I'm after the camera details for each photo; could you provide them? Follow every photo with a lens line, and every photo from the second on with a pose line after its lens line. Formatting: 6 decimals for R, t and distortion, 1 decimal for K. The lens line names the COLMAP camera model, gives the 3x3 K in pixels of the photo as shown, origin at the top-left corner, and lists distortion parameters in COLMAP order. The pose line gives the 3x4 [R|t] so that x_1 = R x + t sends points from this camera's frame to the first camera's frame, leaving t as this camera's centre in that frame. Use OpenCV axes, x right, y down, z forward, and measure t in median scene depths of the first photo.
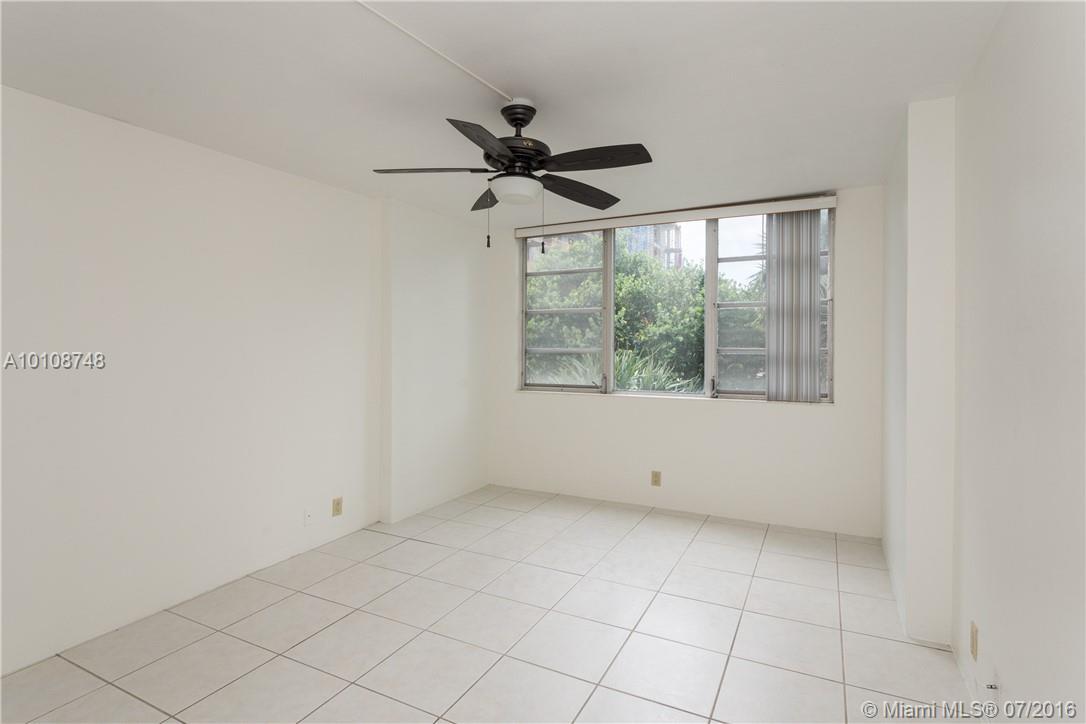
lens RADIAL K [[532.6, 0, 549.1], [0, 532.6, 342.3], [0, 0, 1]] dist [0.000520, -0.000020]
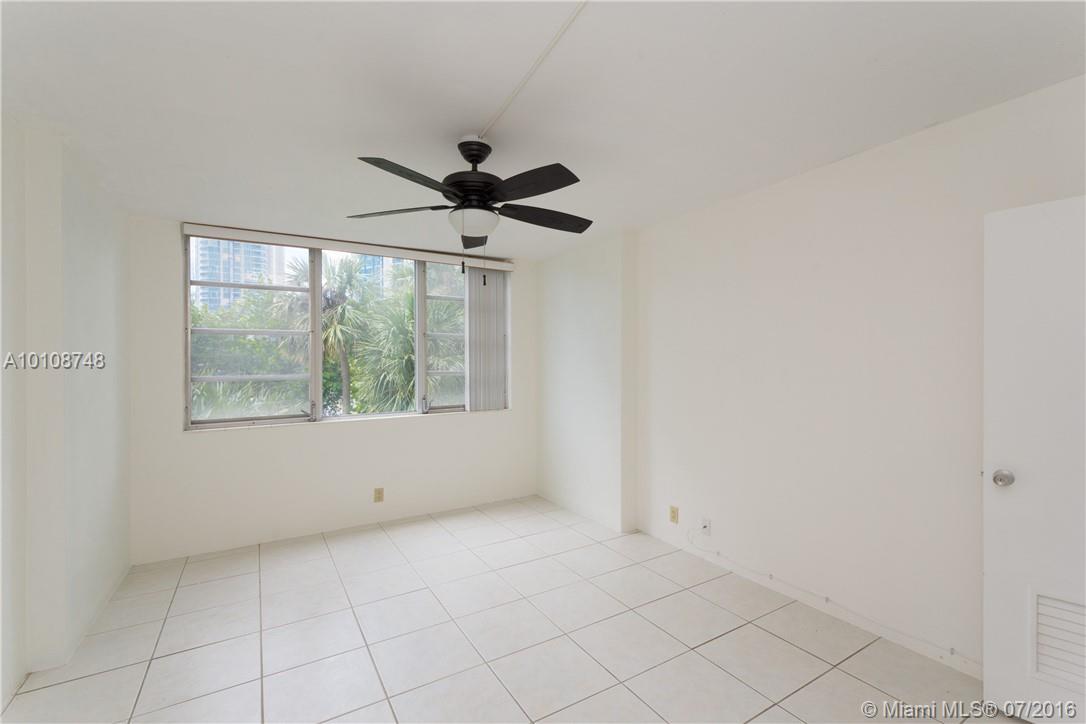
lens RADIAL K [[483.5, 0, 543.6], [0, 483.5, 369.1], [0, 0, 1]] dist [-0.000415, -0.000511]
pose [[0.515931, -0.011812, 0.856549, -0.406932], [0.008813, 0.999925, 0.008481, -0.001116], [-0.856585, 0.003173, 0.515996, 0.195440]]
